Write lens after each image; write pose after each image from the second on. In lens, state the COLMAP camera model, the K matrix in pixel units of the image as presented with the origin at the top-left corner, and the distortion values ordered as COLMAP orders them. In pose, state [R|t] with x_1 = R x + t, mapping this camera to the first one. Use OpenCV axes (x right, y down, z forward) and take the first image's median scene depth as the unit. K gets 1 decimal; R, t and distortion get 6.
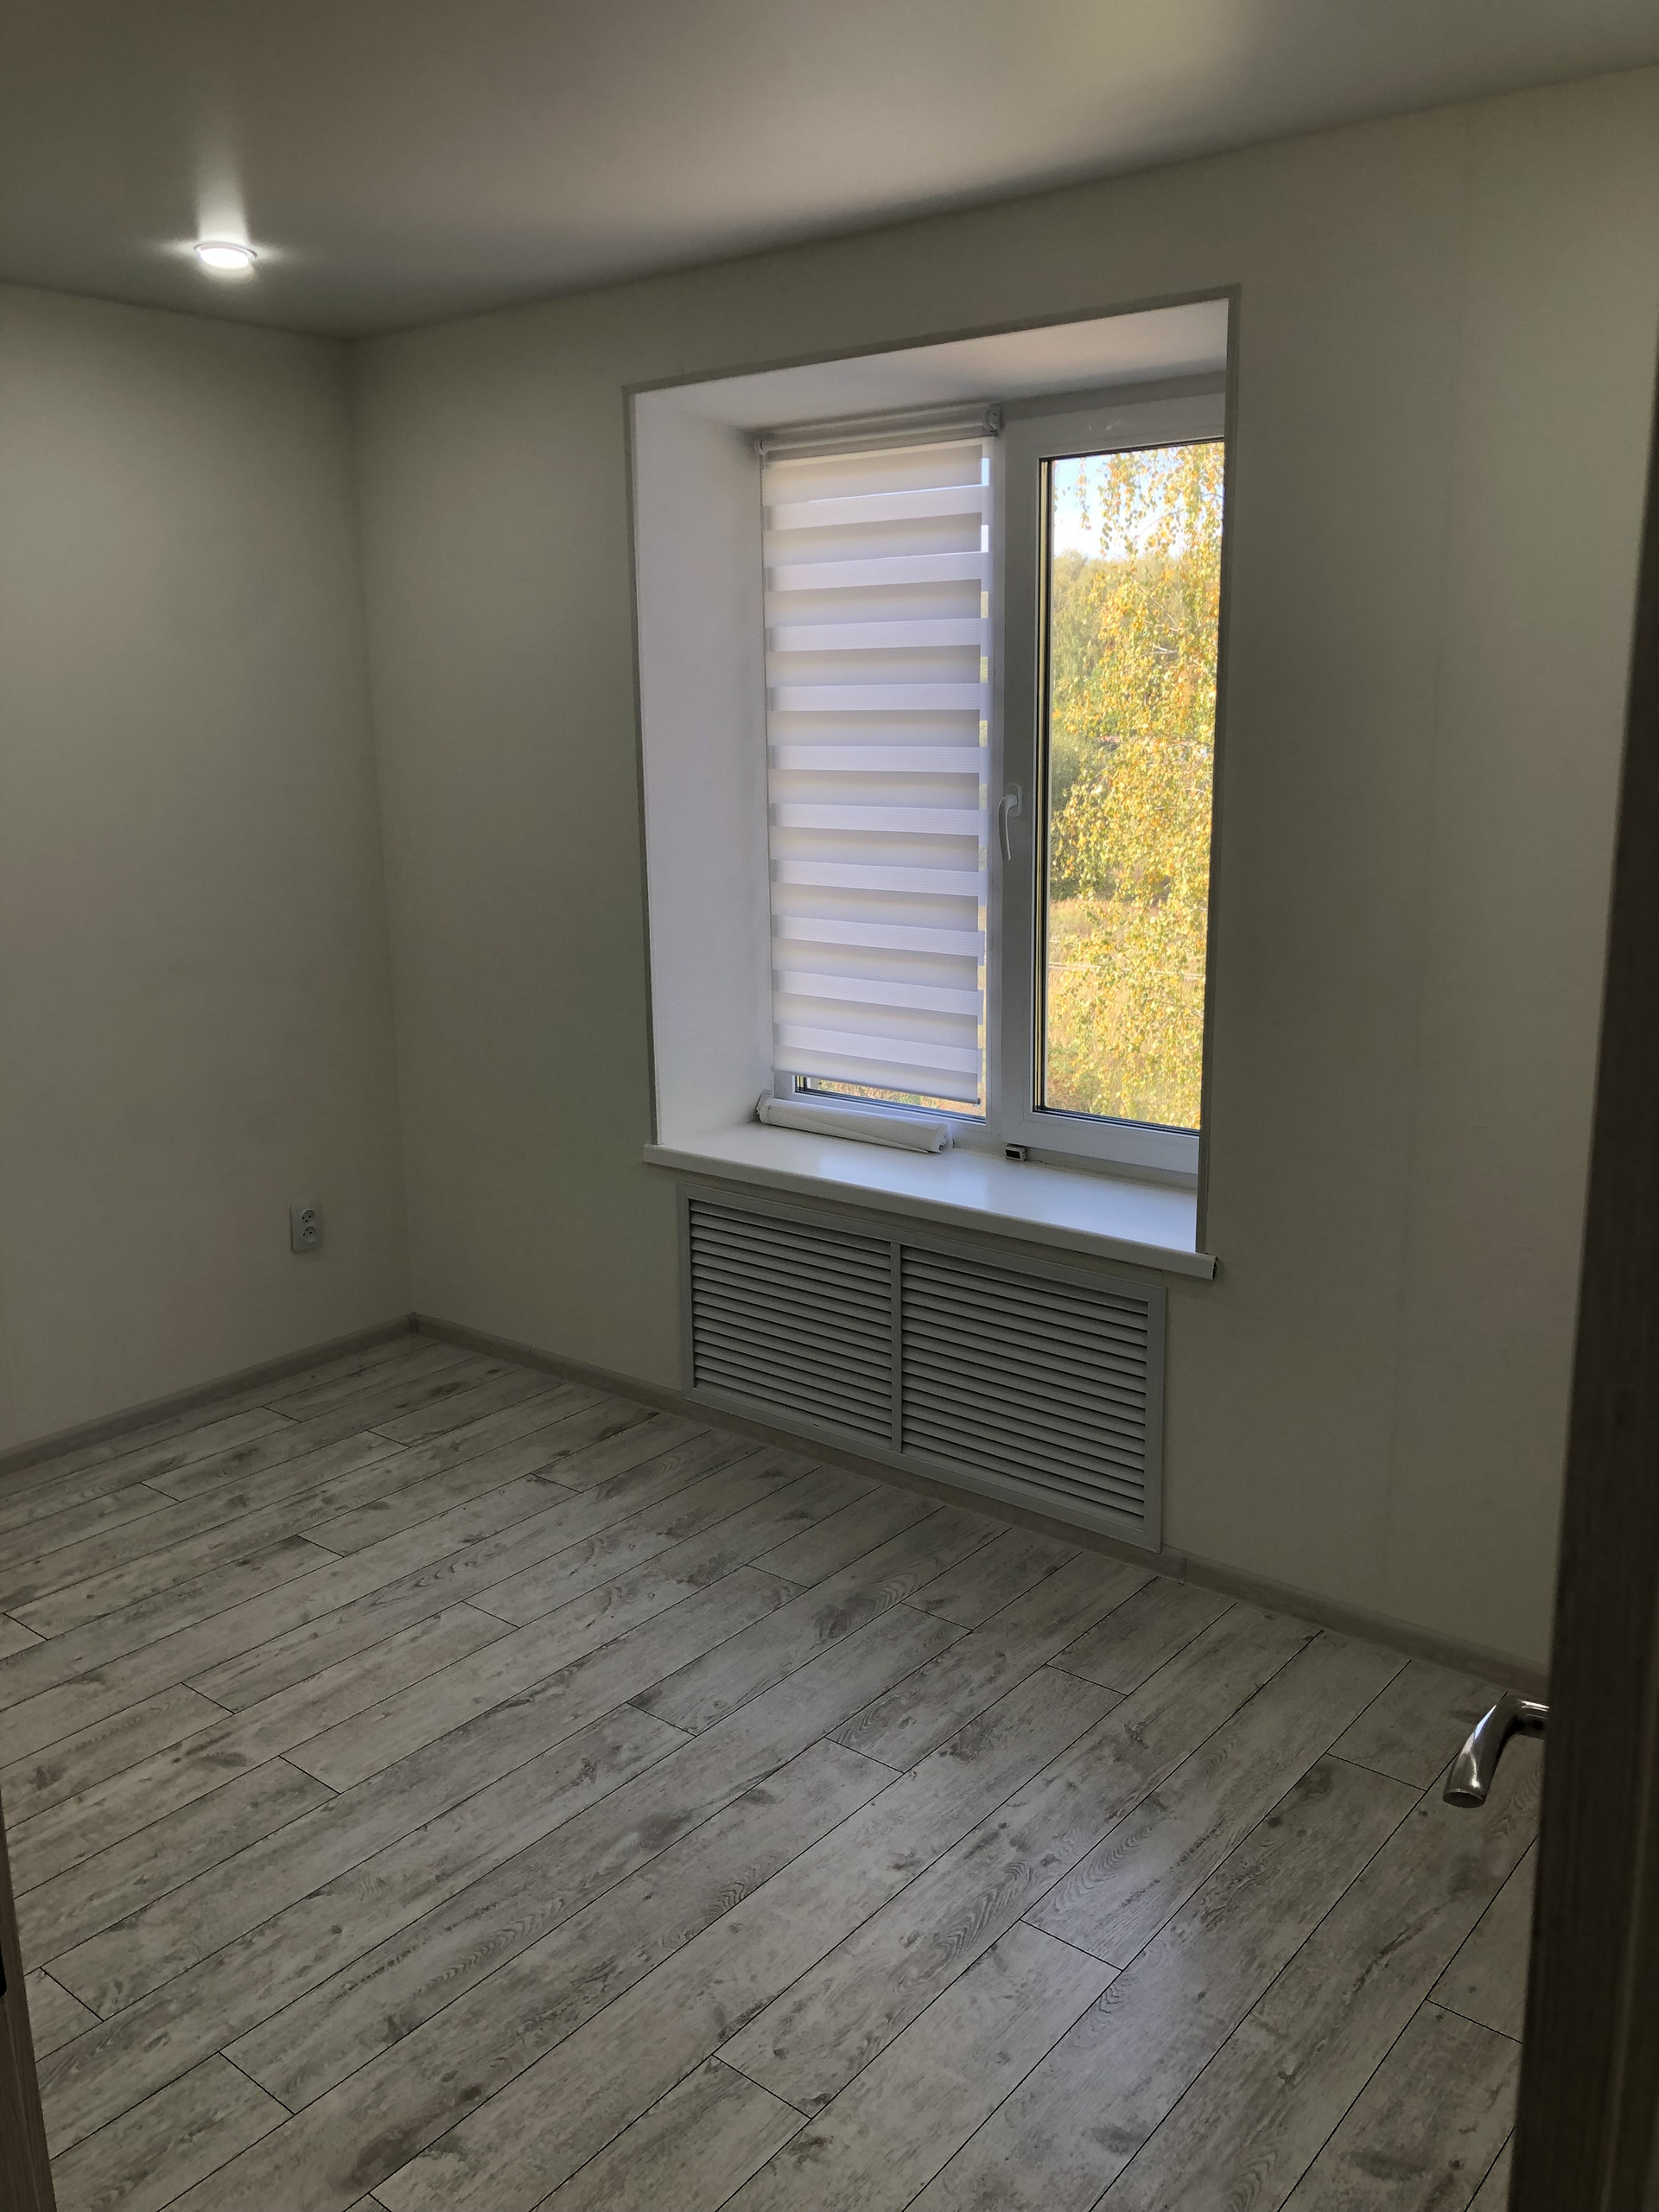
lens RADIAL K [[1829.9, 0, 823.6], [0, 1829.9, 1078.6], [0, 0, 1]] dist [0.011325, 0.005501]
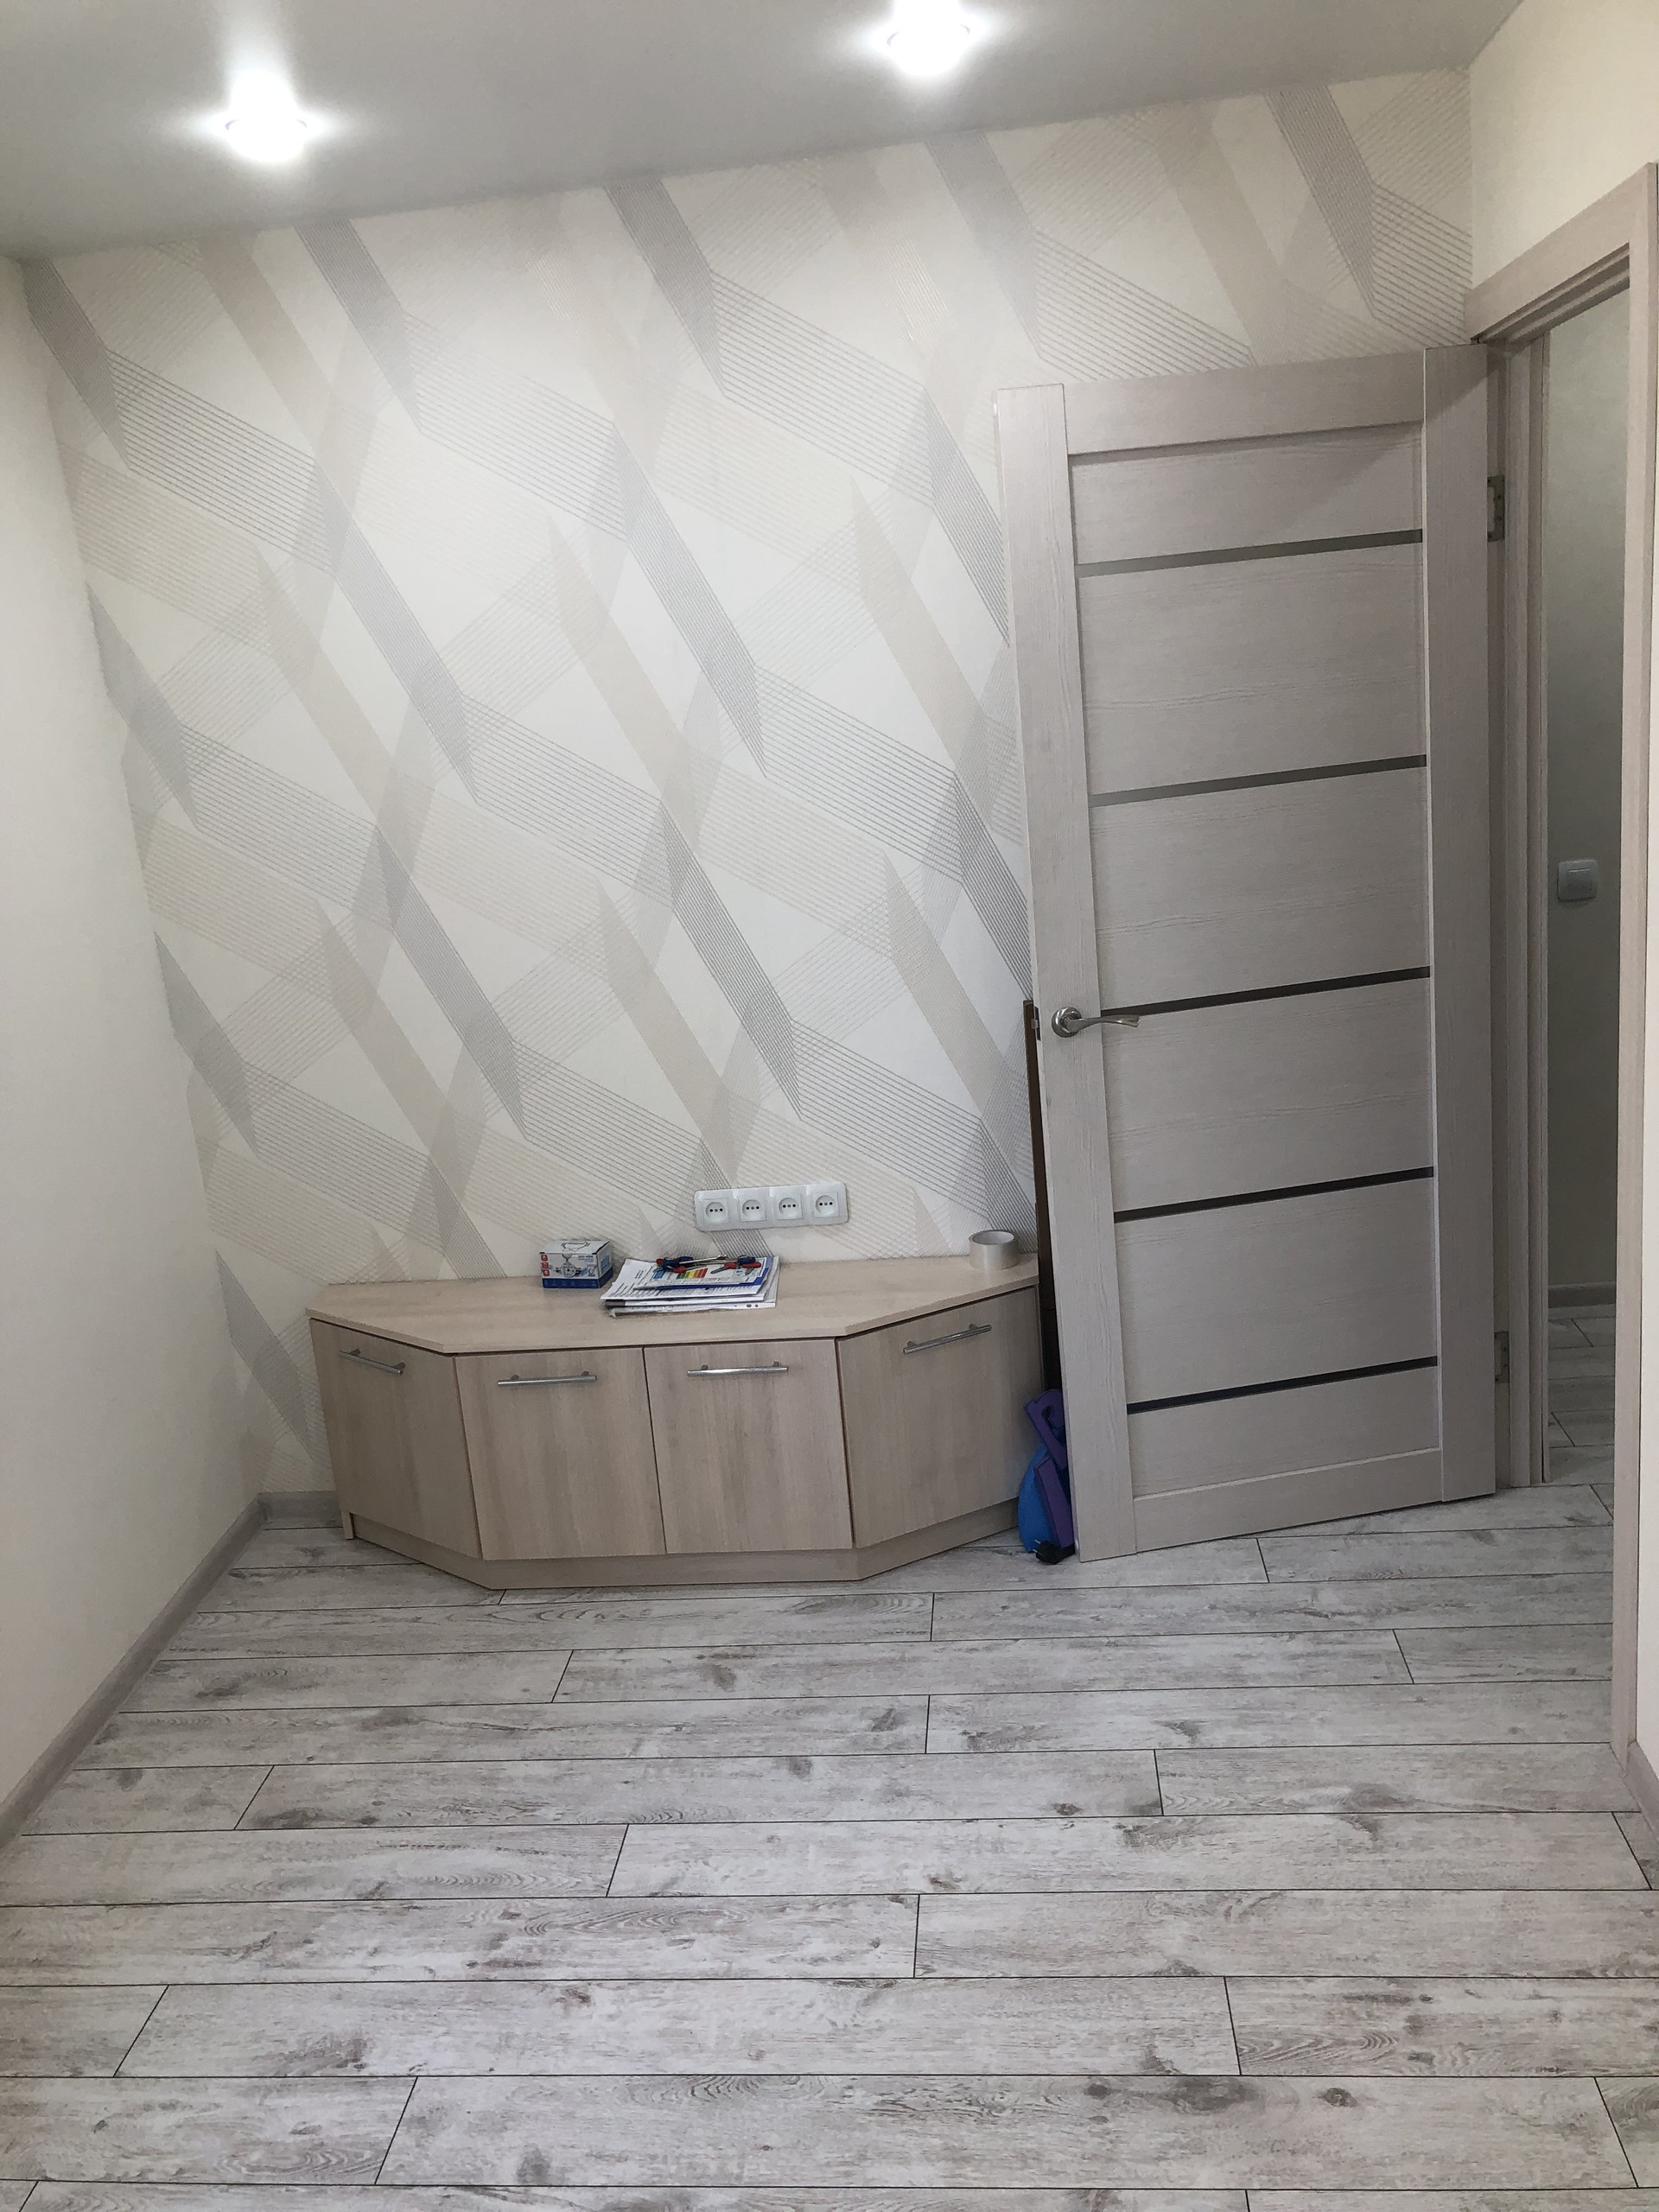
lens RADIAL K [[1829.9, 0, 823.6], [0, 1829.9, 1078.6], [0, 0, 1]] dist [0.011325, 0.005501]
pose [[-0.564733, -0.122920, 0.816068, -0.744980], [0.275028, 0.904288, 0.326532, -0.259650], [-0.778098, 0.408845, -0.476874, 1.205987]]
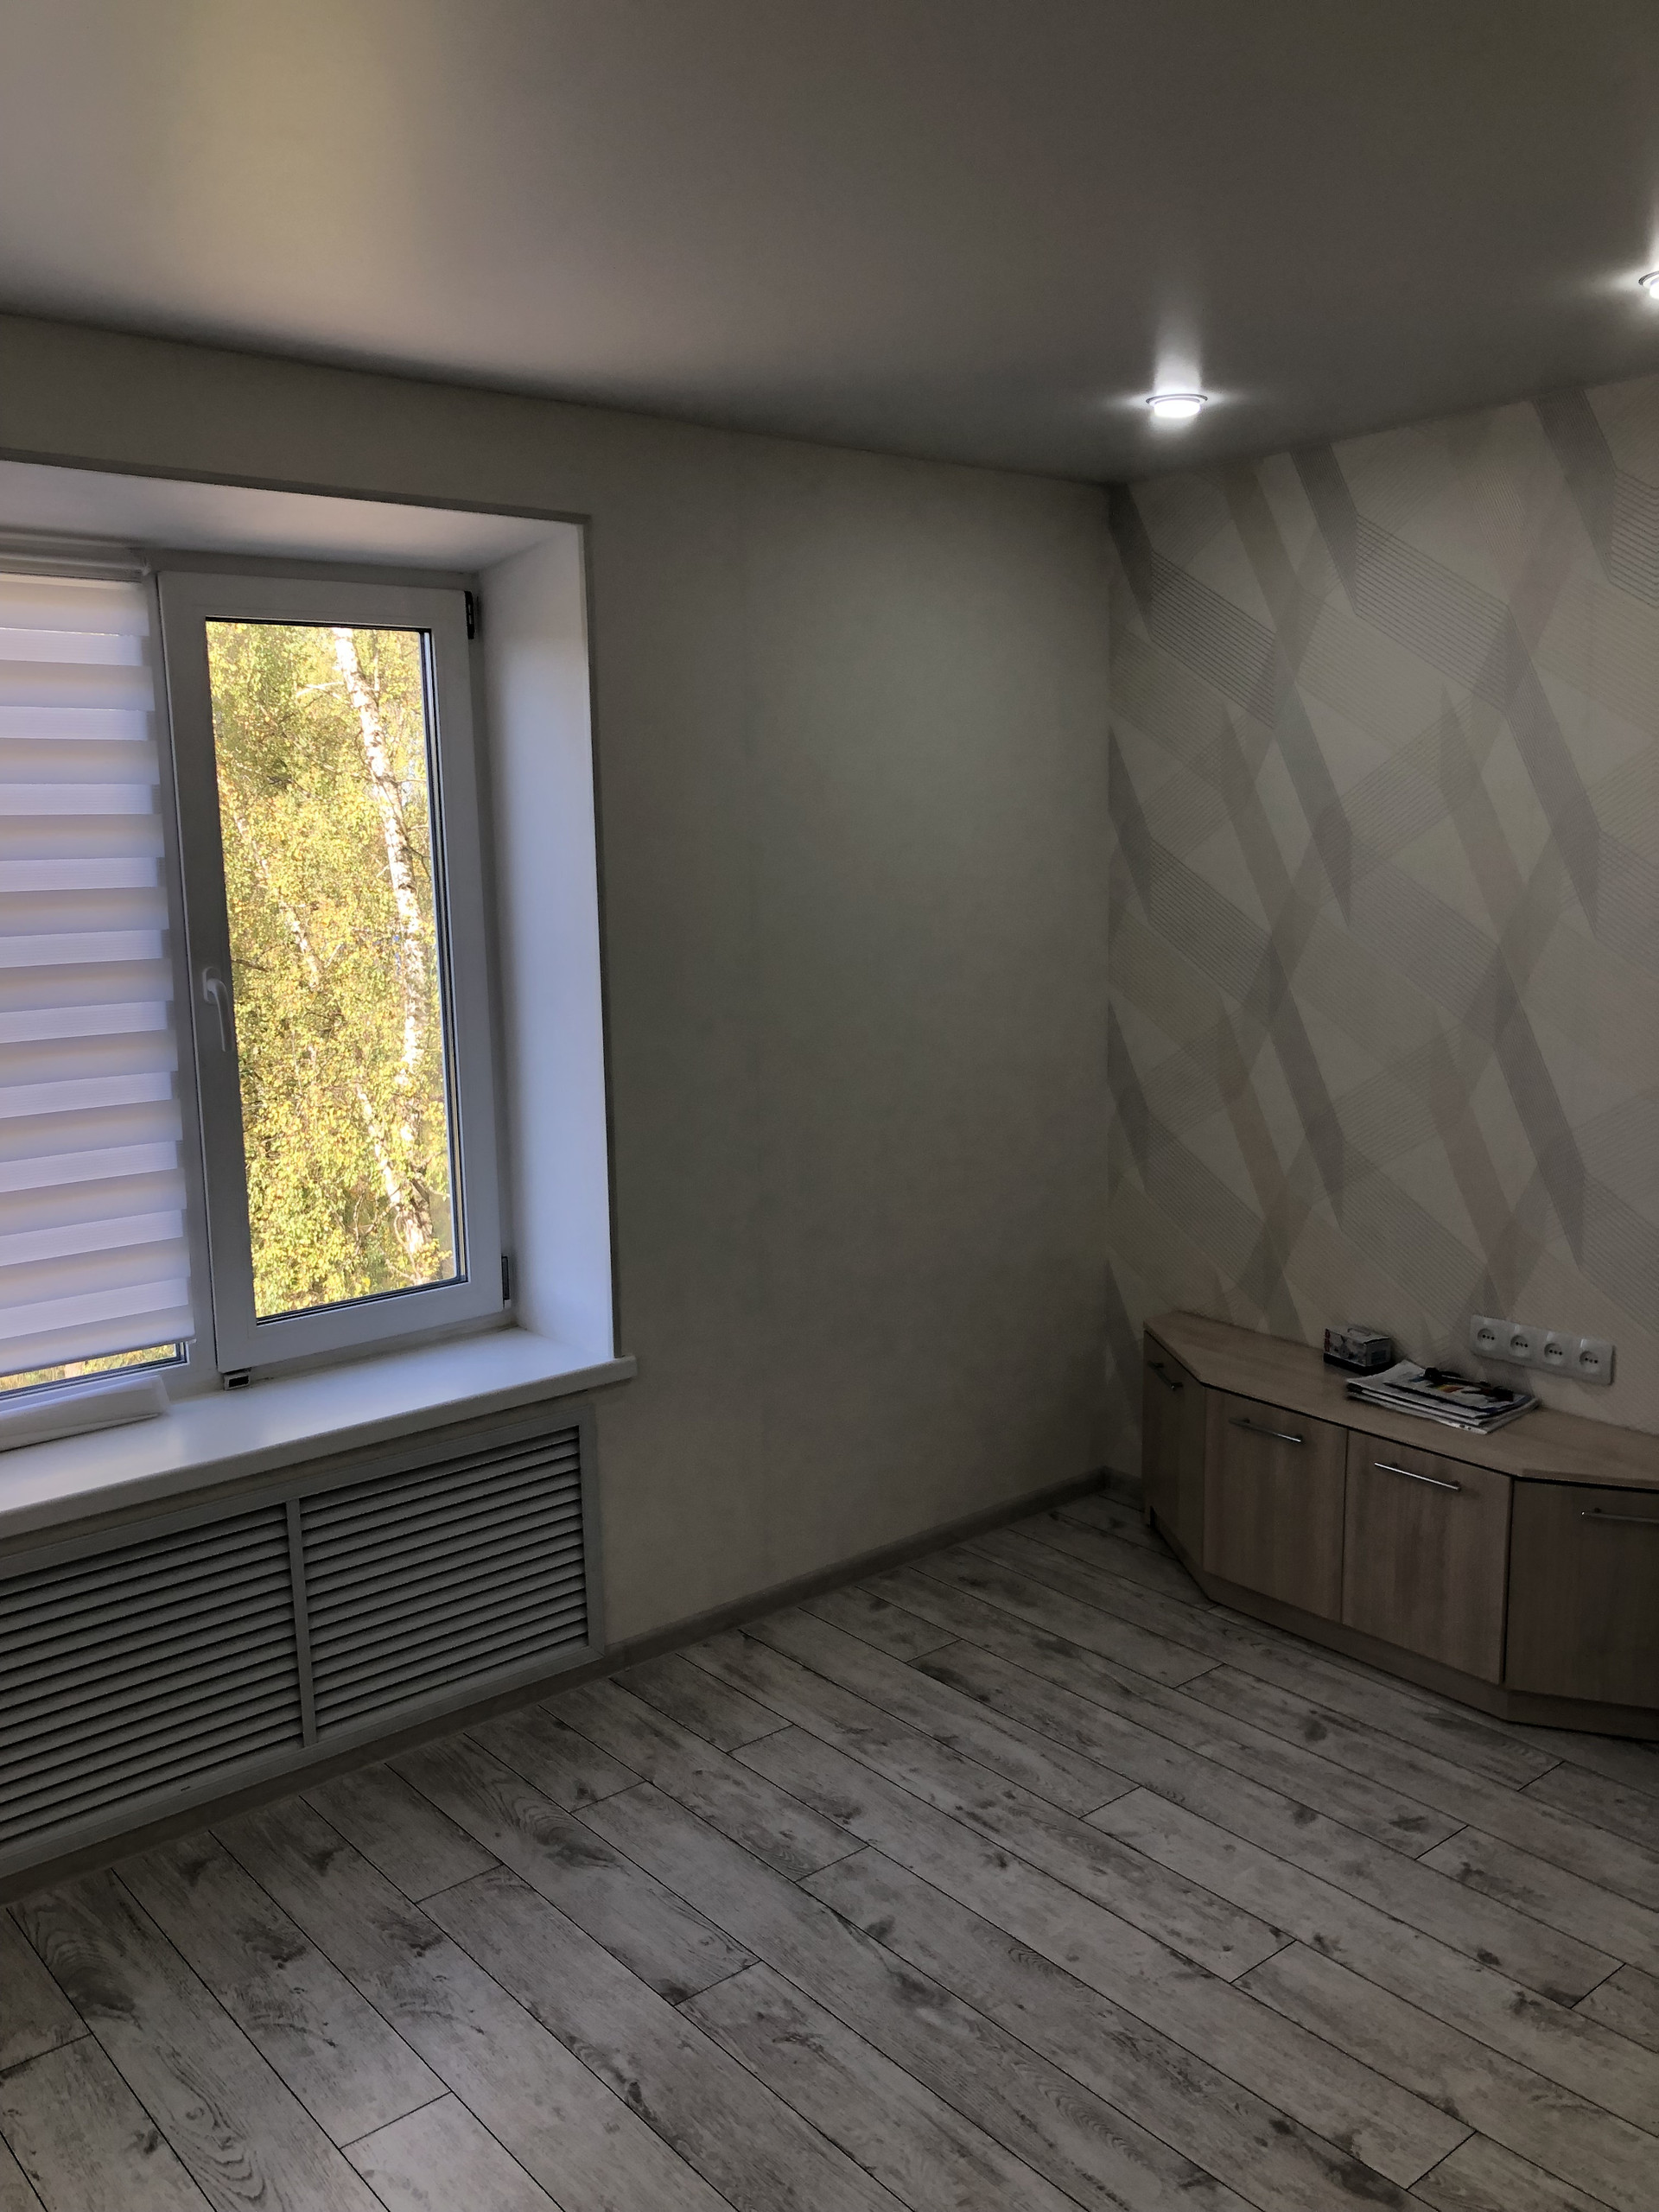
lens RADIAL K [[1829.9, 0, 823.6], [0, 1829.9, 1078.6], [0, 0, 1]] dist [0.011325, 0.005501]
pose [[0.174458, -0.121254, 0.977170, -1.083485], [0.220943, 0.971904, 0.081155, -0.172329], [-0.959556, 0.201741, 0.196347, 0.817849]]
